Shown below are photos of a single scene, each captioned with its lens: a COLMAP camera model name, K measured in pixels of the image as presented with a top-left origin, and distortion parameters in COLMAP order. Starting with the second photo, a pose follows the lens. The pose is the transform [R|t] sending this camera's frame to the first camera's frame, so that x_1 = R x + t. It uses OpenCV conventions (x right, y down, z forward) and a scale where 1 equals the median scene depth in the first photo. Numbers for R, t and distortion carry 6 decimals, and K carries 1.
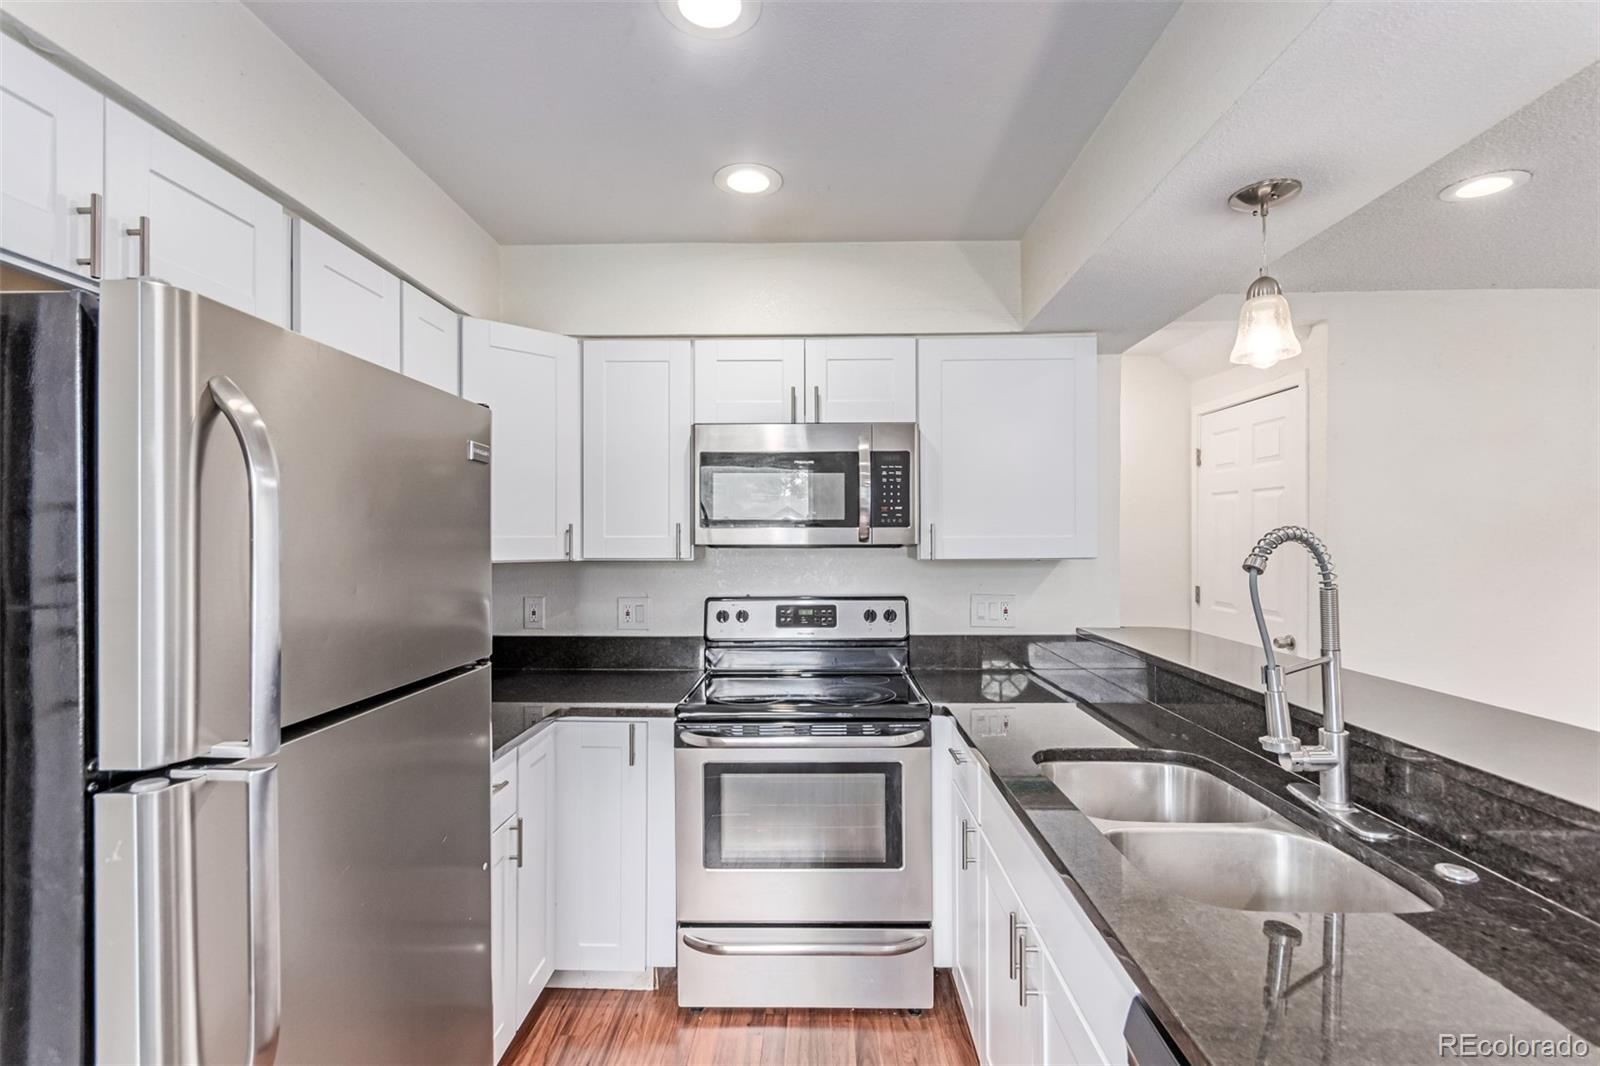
lens RADIAL K [[741.3, 0, 805.3], [0, 741.3, 535.1], [0, 0, 1]] dist [0.009544, 0.000402]
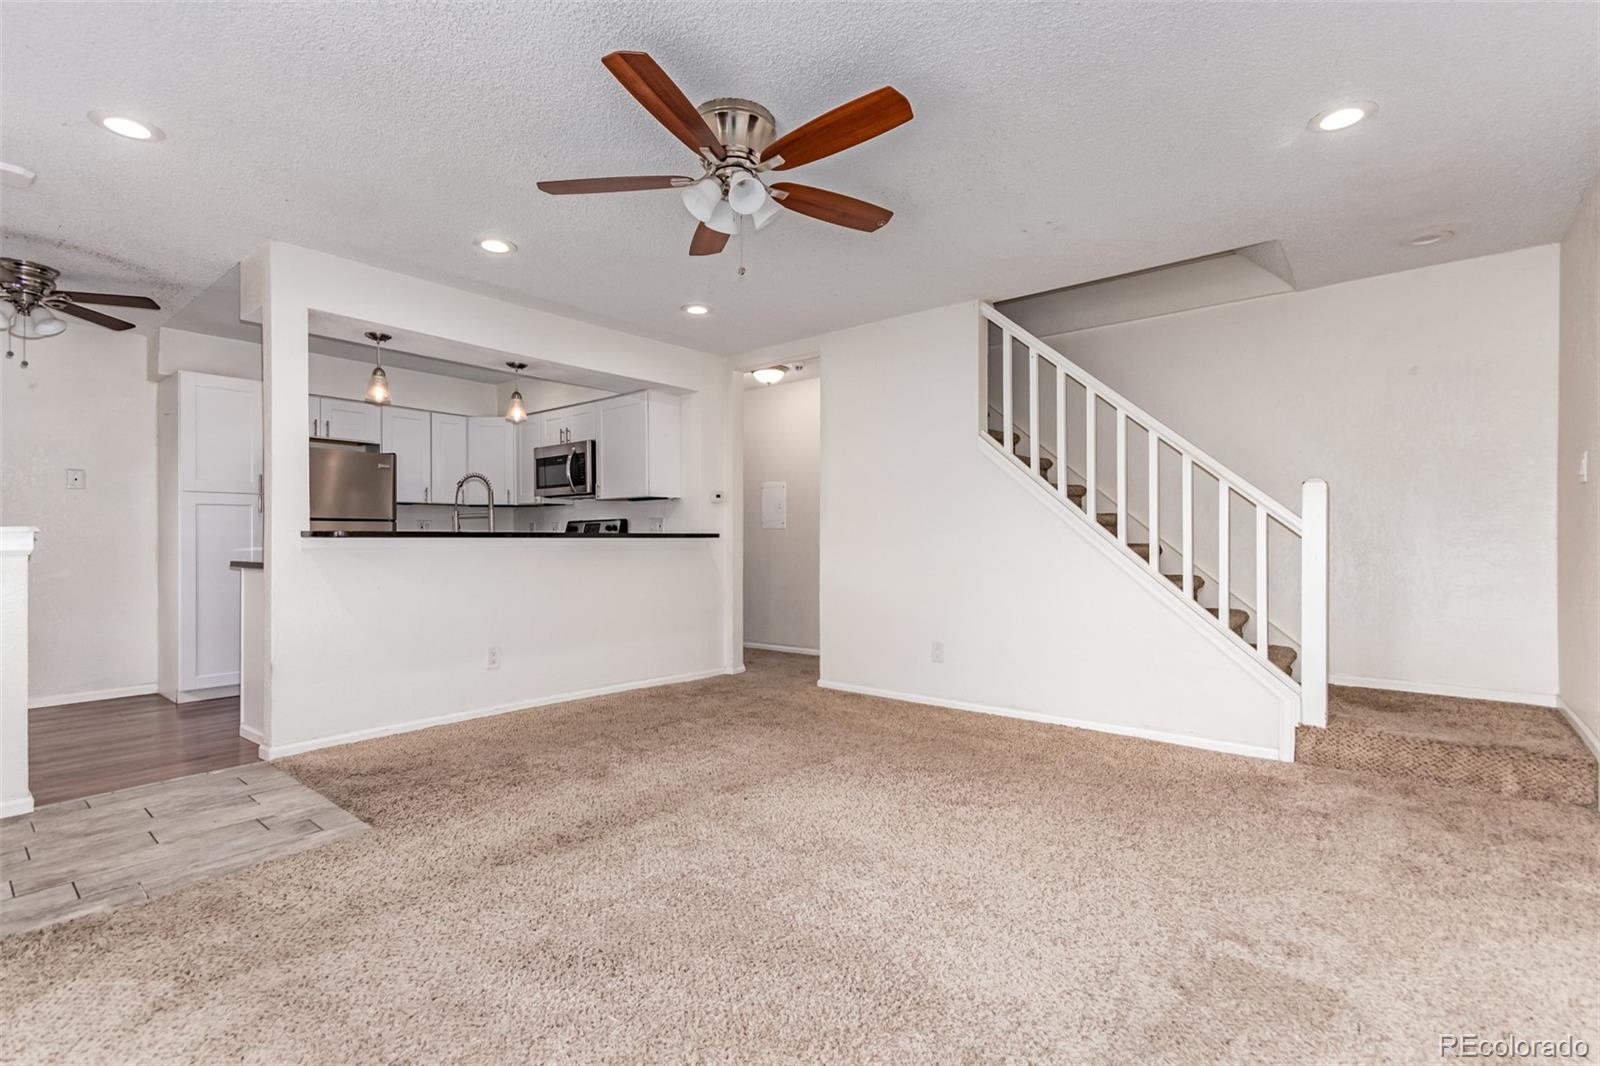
lens RADIAL K [[741.3, 0, 805.3], [0, 741.3, 535.1], [0, 0, 1]] dist [0.009544, 0.000402]
pose [[0.787723, -0.004431, -0.616014, 2.799249], [0.003195, 0.999990, -0.003106, 0.203481], [0.616022, 0.000479, 0.787729, -0.528250]]
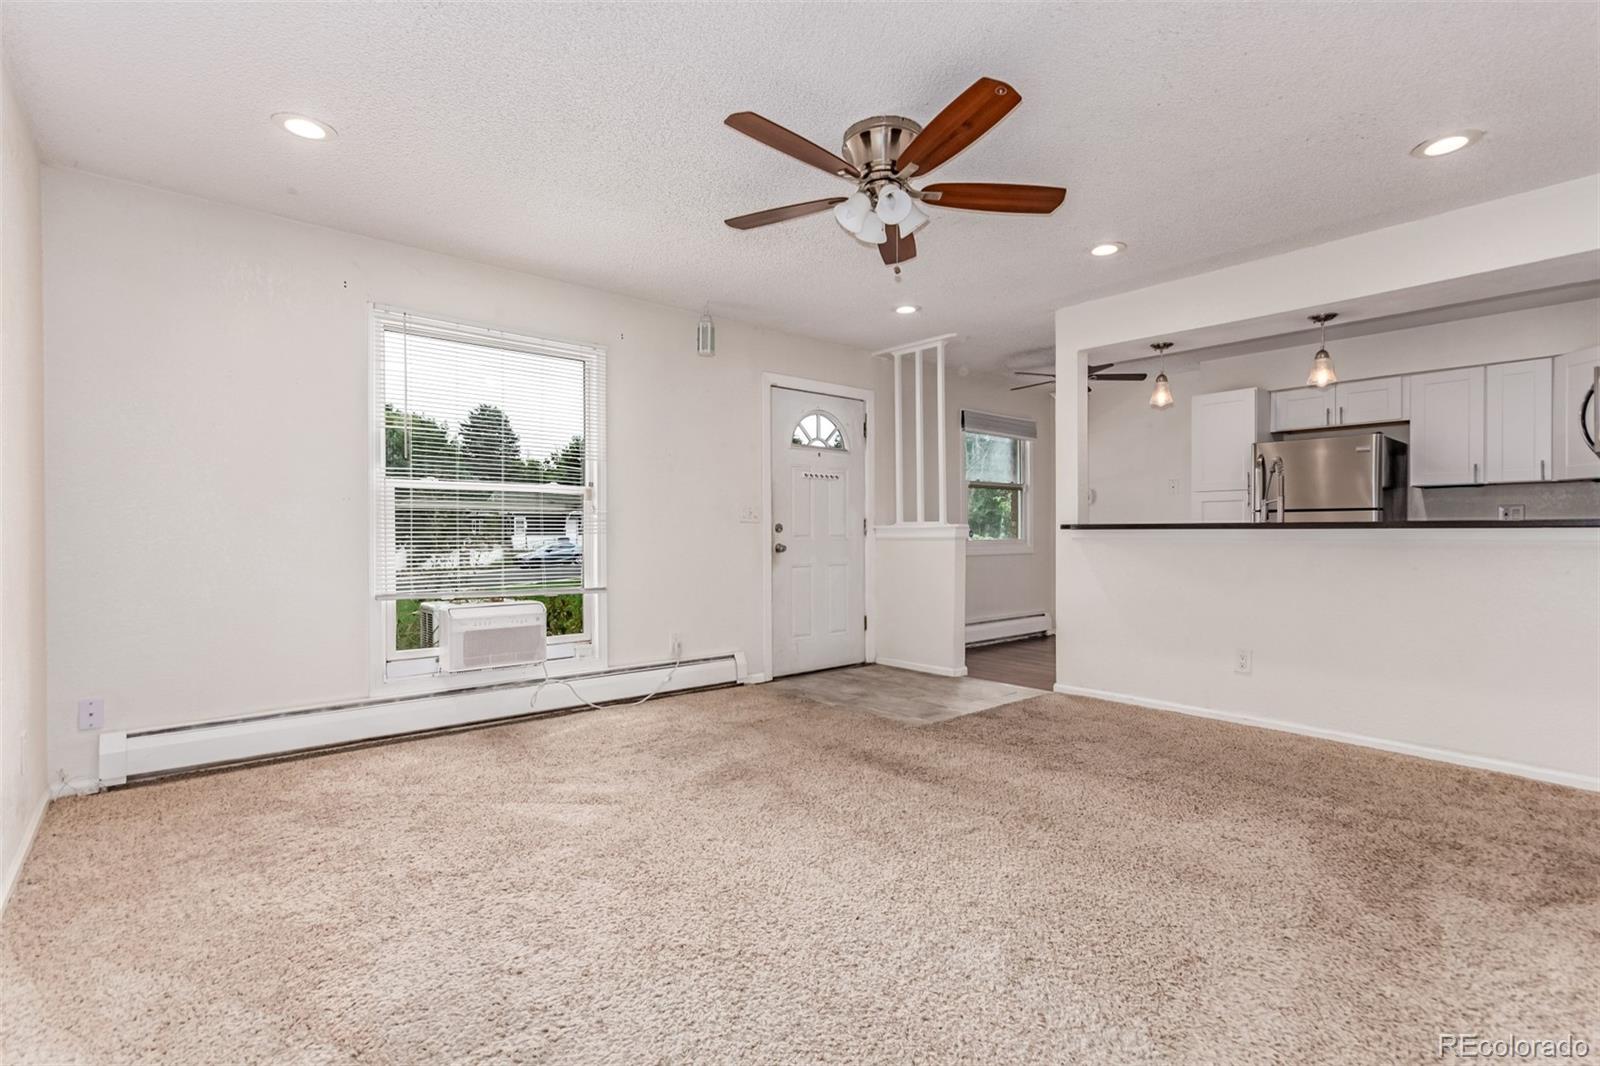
lens RADIAL K [[741.3, 0, 805.3], [0, 741.3, 535.1], [0, 0, 1]] dist [0.009544, 0.000402]
pose [[-0.738599, 0.002811, -0.674139, 2.933647], [0.003232, 0.999995, 0.000628, 0.213970], [0.674137, -0.001715, -0.738605, 1.373483]]
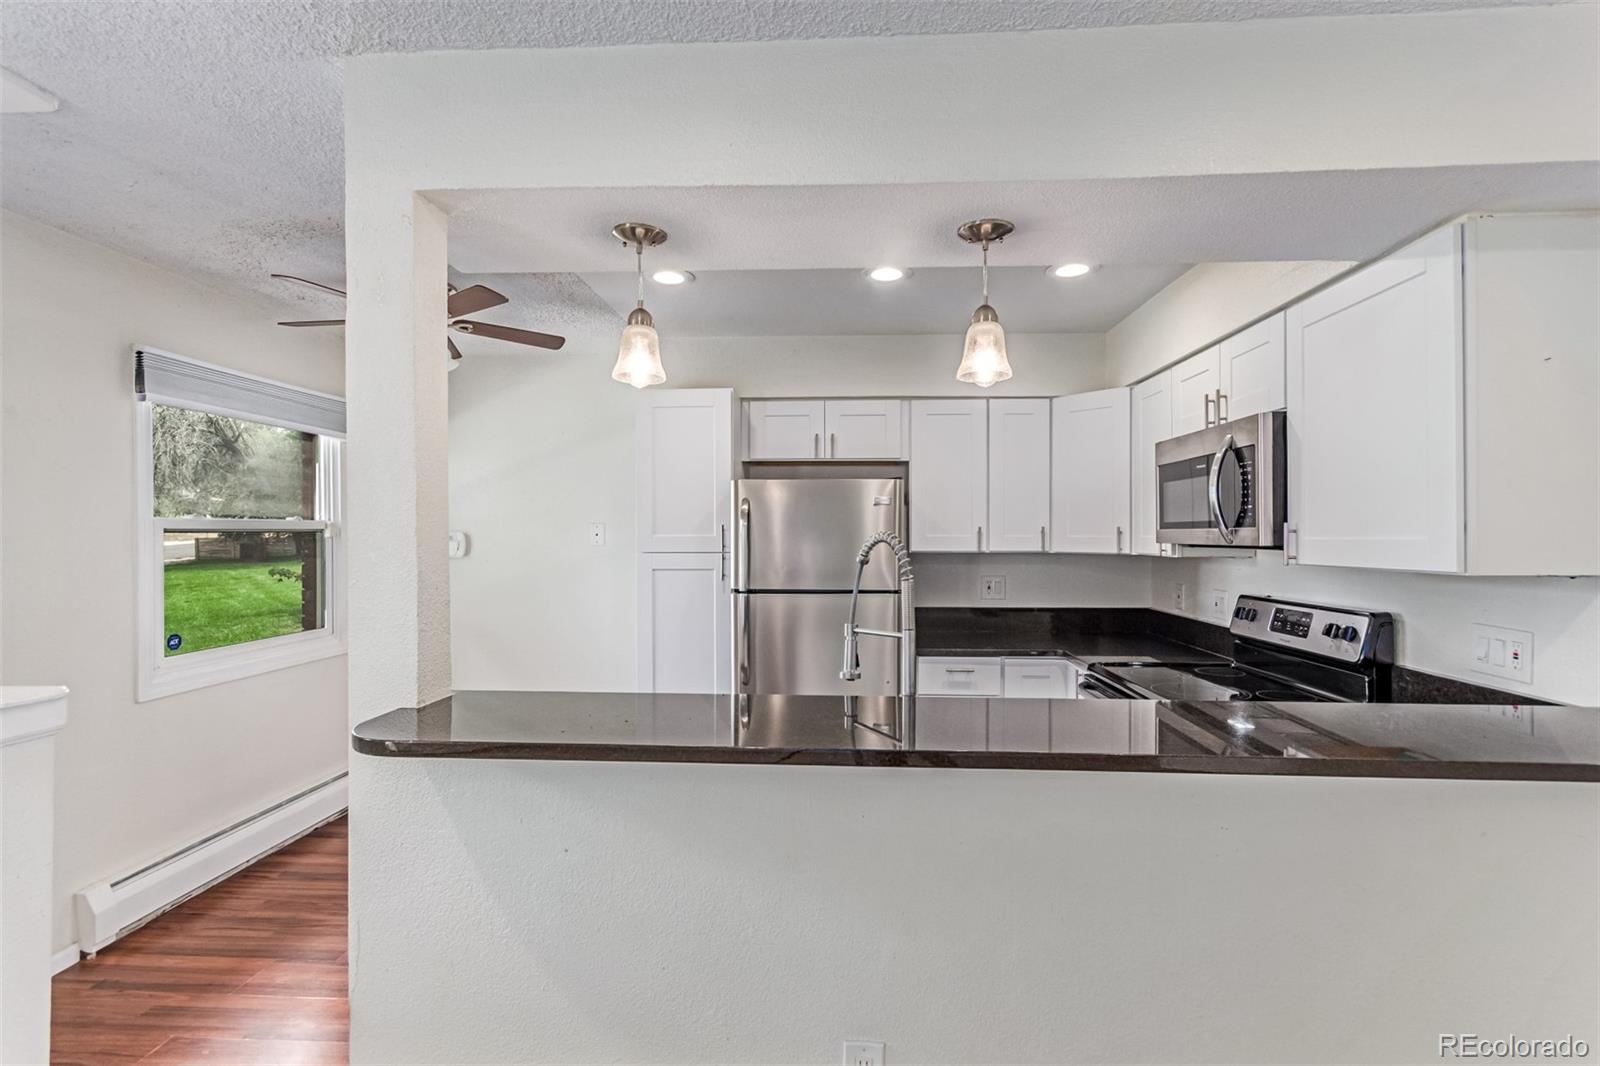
lens RADIAL K [[741.3, 0, 805.3], [0, 741.3, 535.1], [0, 0, 1]] dist [0.009544, 0.000402]
pose [[-0.034853, 0.002589, -0.999389, 1.430758], [0.004384, 0.999987, 0.002438, -0.007708], [0.999383, -0.004296, -0.034864, 0.635914]]
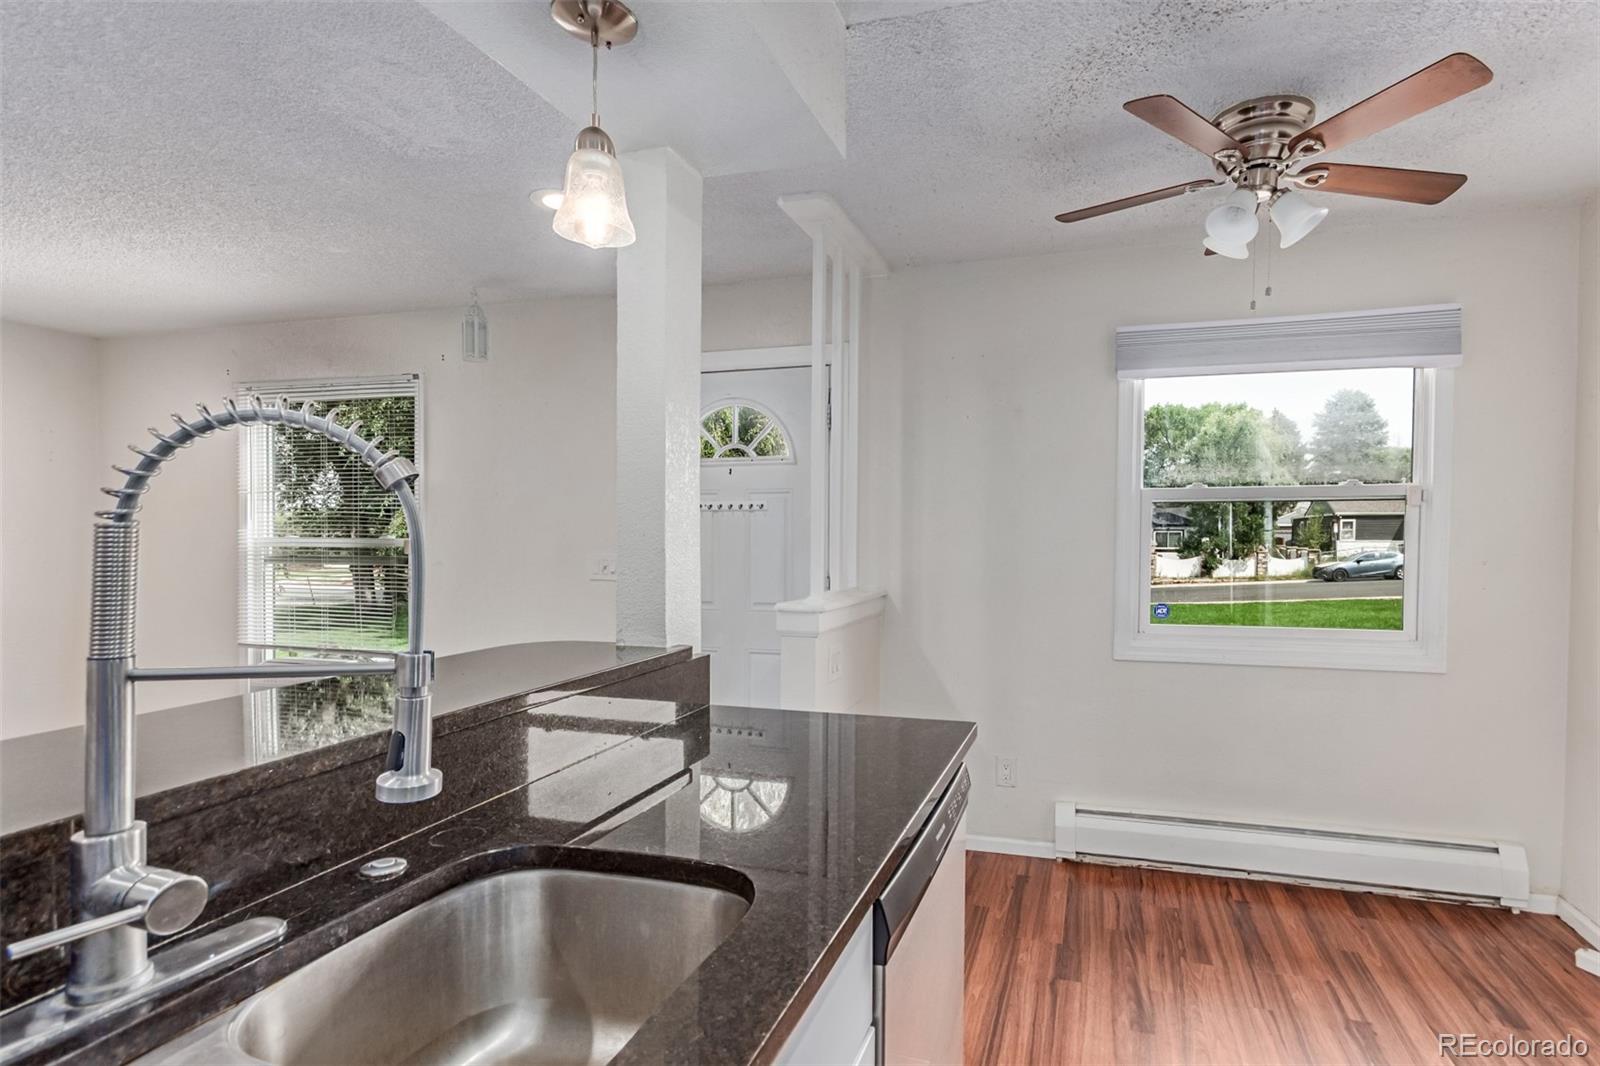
lens RADIAL K [[784.0, 0, 895.8], [0, 784.0, 555.2], [0, 0, 1]] dist [0.013977, 0.000098]
pose [[-0.971923, -0.002275, 0.235287, 0.081954], [0.003035, 0.999749, 0.022203, 0.058959], [-0.235278, 0.022294, -0.971672, 0.996561]]
